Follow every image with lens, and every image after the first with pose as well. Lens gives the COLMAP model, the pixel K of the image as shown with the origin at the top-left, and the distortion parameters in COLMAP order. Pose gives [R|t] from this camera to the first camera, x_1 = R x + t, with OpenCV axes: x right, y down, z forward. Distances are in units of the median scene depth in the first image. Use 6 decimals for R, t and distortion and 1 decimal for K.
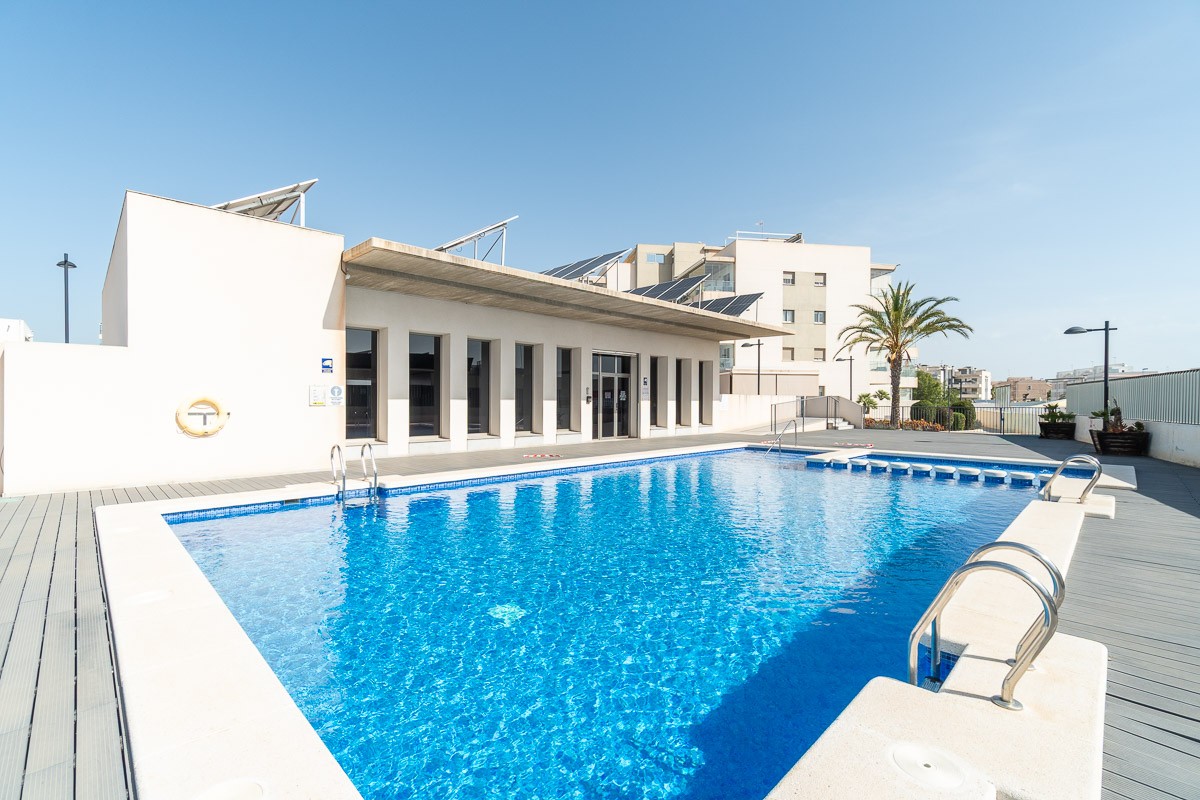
lens RADIAL K [[531.8, 0, 596.8], [0, 531.8, 406.4], [0, 0, 1]] dist [0.000079, -0.000805]
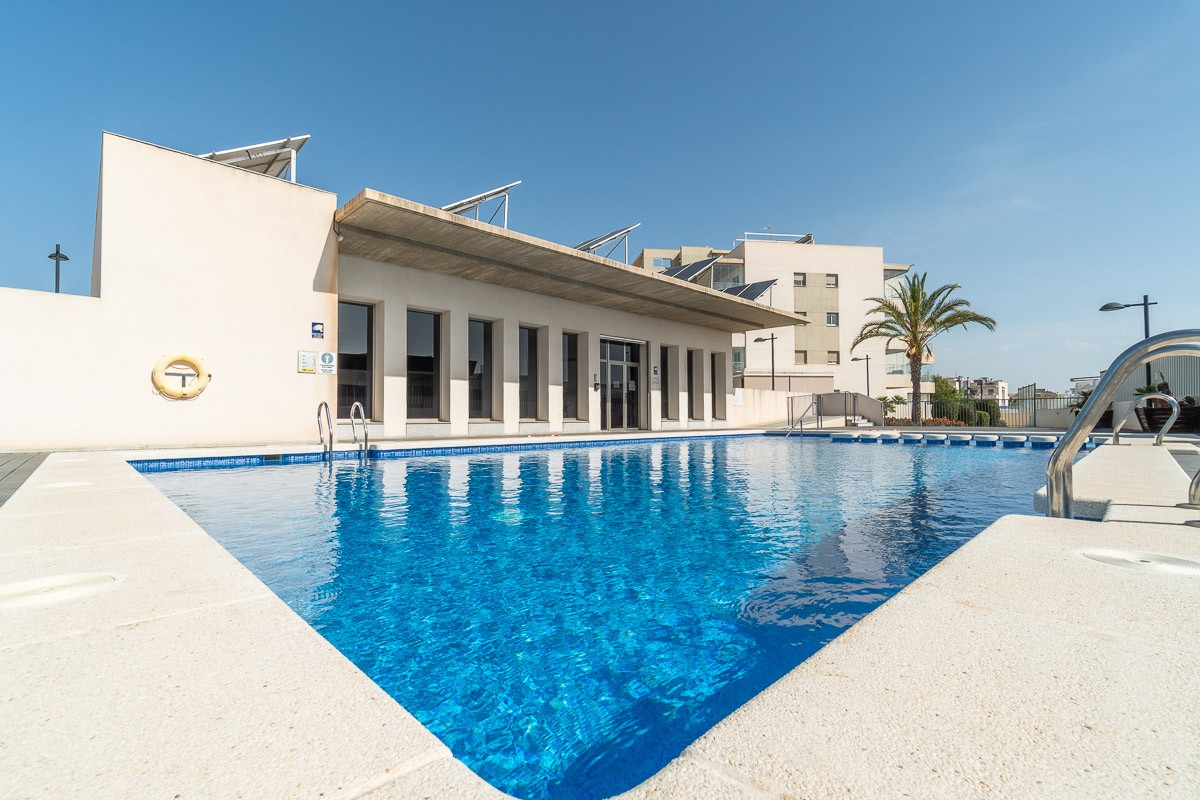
lens RADIAL K [[541.3, 0, 597.3], [0, 541.3, 404.3], [0, 0, 1]] dist [-0.000468, -0.000019]
pose [[0.999887, -0.010197, -0.011034, -0.003489], [0.009786, 0.999277, -0.036742, 0.050654], [0.011400, 0.036630, 0.999264, 0.032311]]
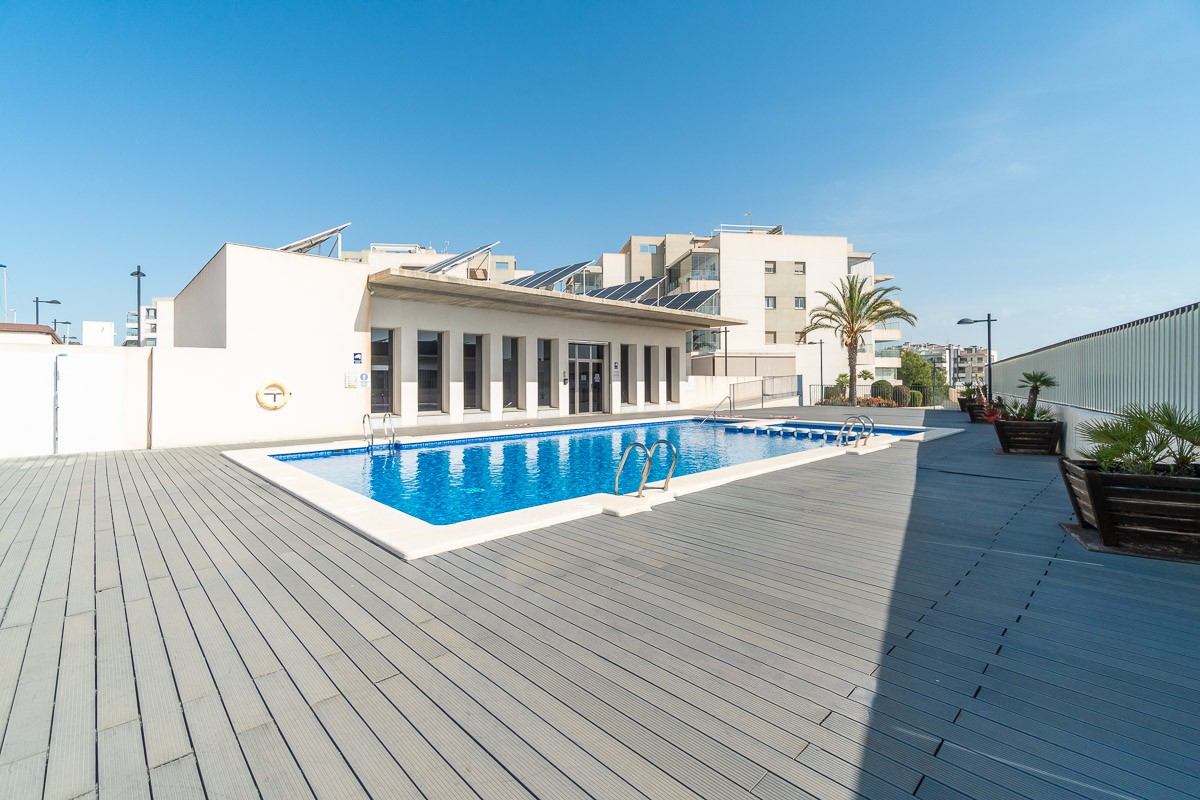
lens RADIAL K [[530.9, 0, 598.1], [0, 530.9, 379.5], [0, 0, 1]] dist [0.000887, 0.000018]
pose [[0.999820, -0.007364, -0.017473, 0.075297], [0.007089, 0.999850, -0.015781, 0.002256], [0.017587, 0.015655, 0.999723, -0.196571]]
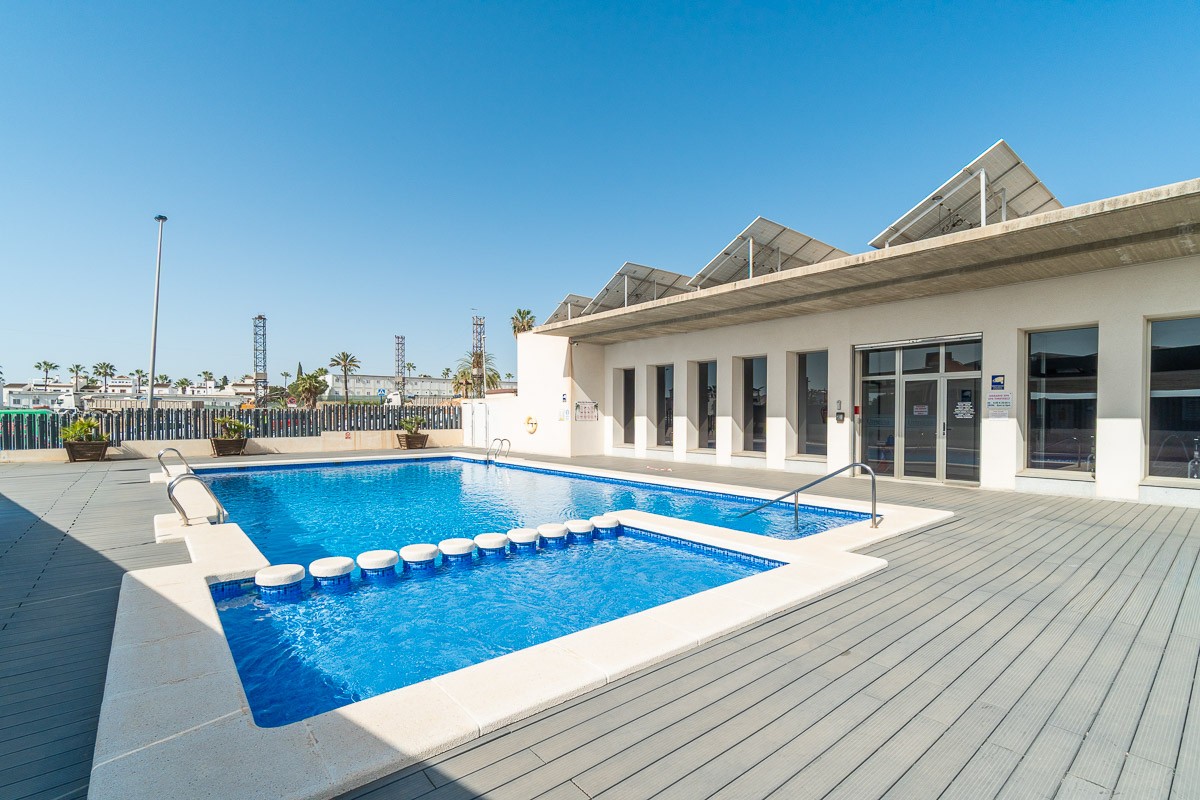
lens RADIAL K [[531.8, 0, 596.8], [0, 531.8, 406.4], [0, 0, 1]] dist [0.000079, -0.000805]
pose [[-0.087463, -0.021787, -0.995929, 0.686436], [-0.014381, 0.999684, -0.020606, -0.007082], [0.996064, 0.012520, -0.087749, 0.688893]]
